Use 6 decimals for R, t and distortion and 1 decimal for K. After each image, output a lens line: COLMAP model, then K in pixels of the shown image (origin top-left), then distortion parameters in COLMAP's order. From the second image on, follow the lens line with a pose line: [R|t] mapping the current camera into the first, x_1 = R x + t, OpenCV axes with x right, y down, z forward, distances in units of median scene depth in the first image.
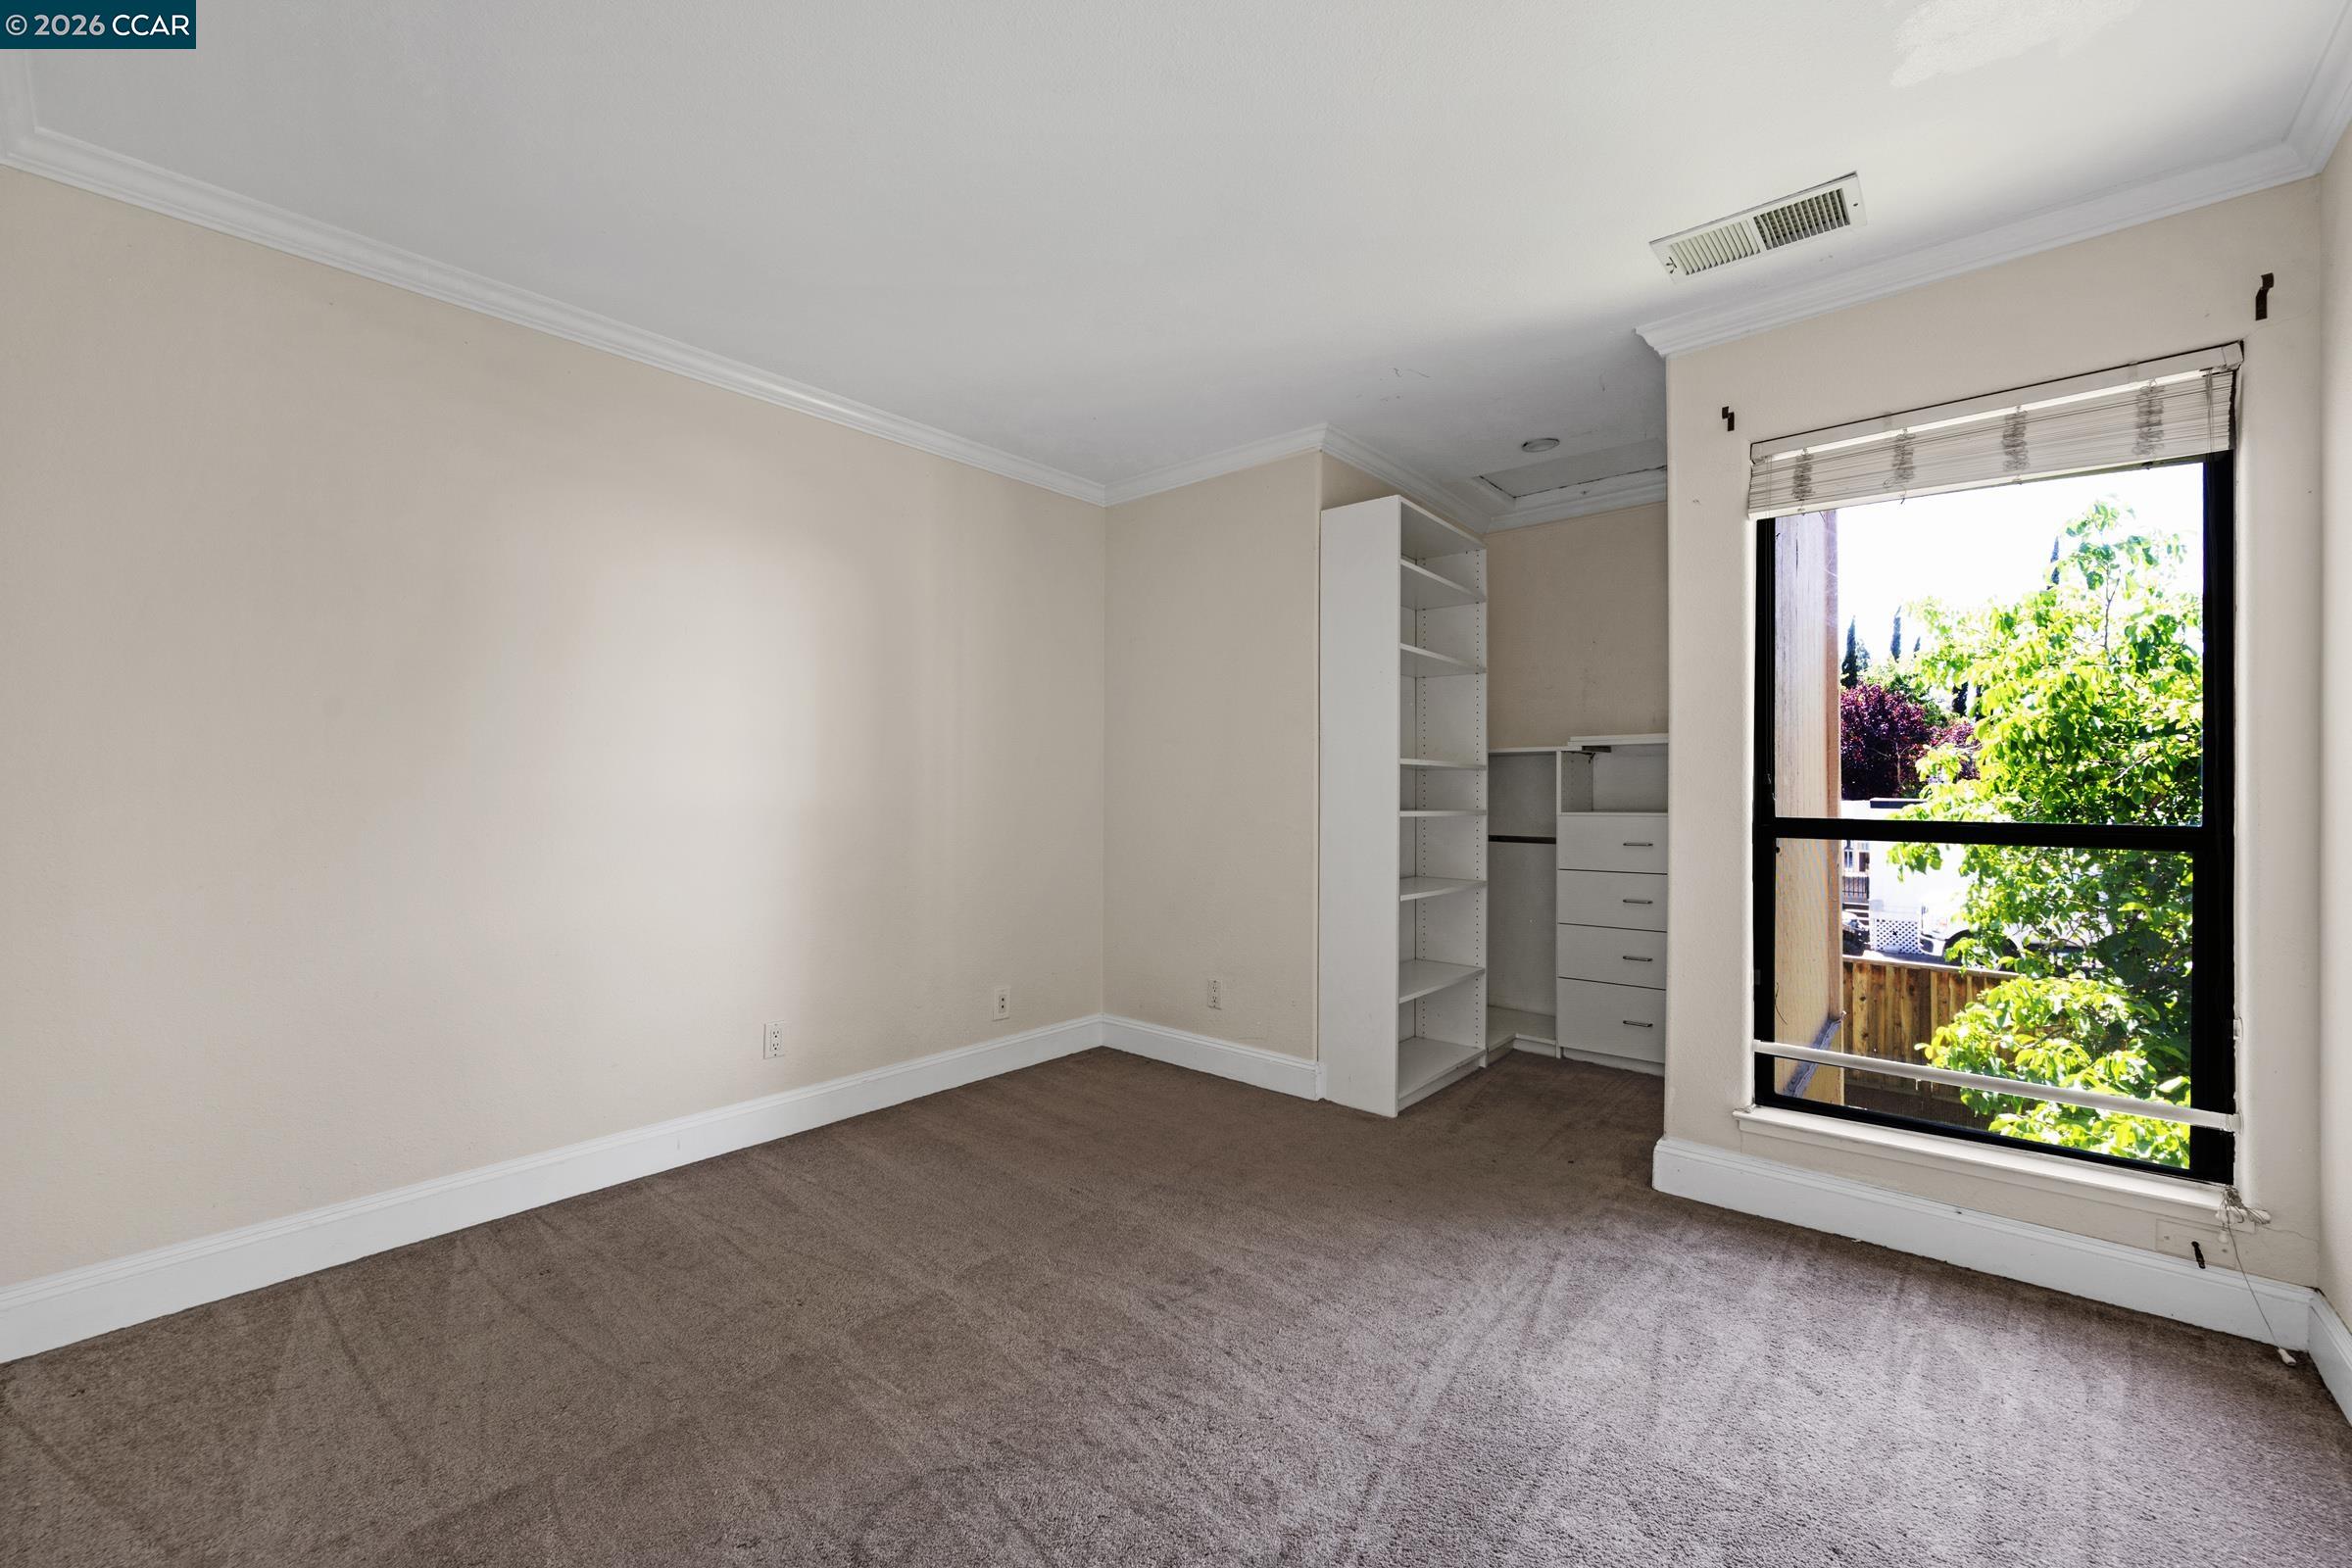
lens RADIAL K [[926.5, 0, 1183.1], [0, 926.5, 778.7], [0, 0, 1]] dist [-0.004034, 0.000243]
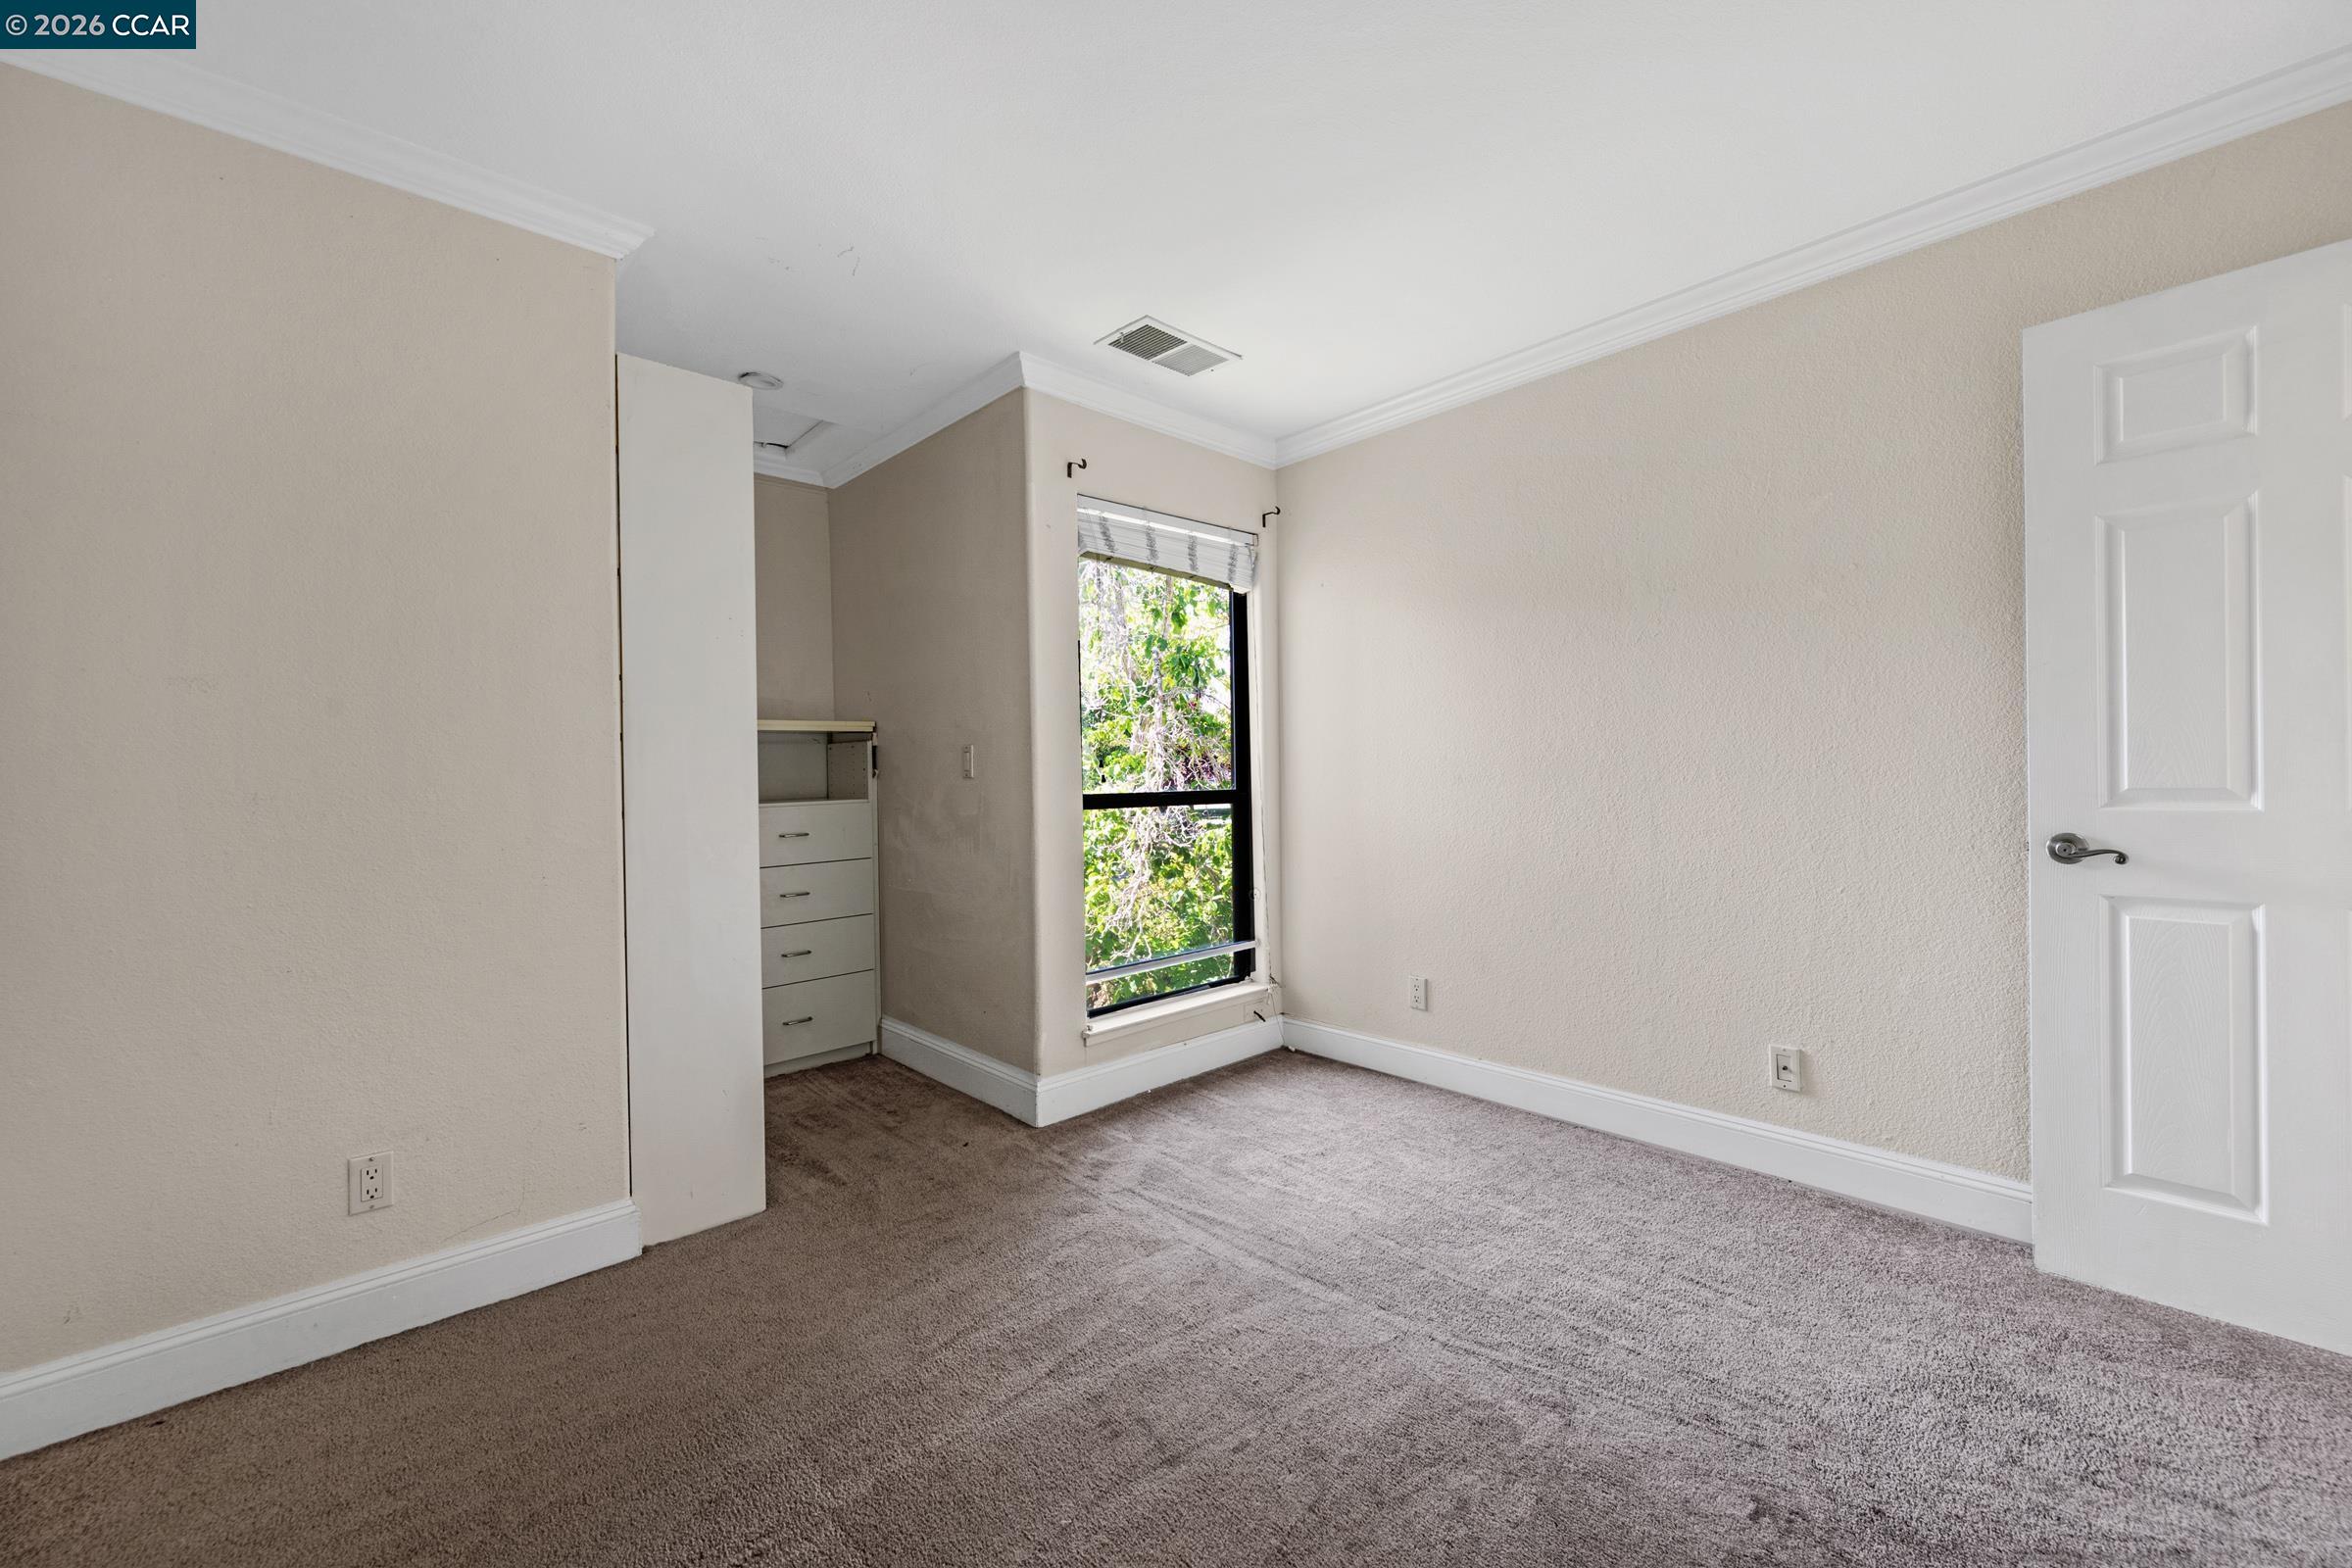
lens RADIAL K [[926.5, 0, 1180.2], [0, 926.5, 781.2], [0, 0, 1]] dist [-0.004034, 0.000243]
pose [[0.121391, -0.011329, 0.992540, -0.660964], [0.010270, 0.999896, 0.010157, 0.013570], [-0.992552, 0.008961, 0.121495, 0.778148]]
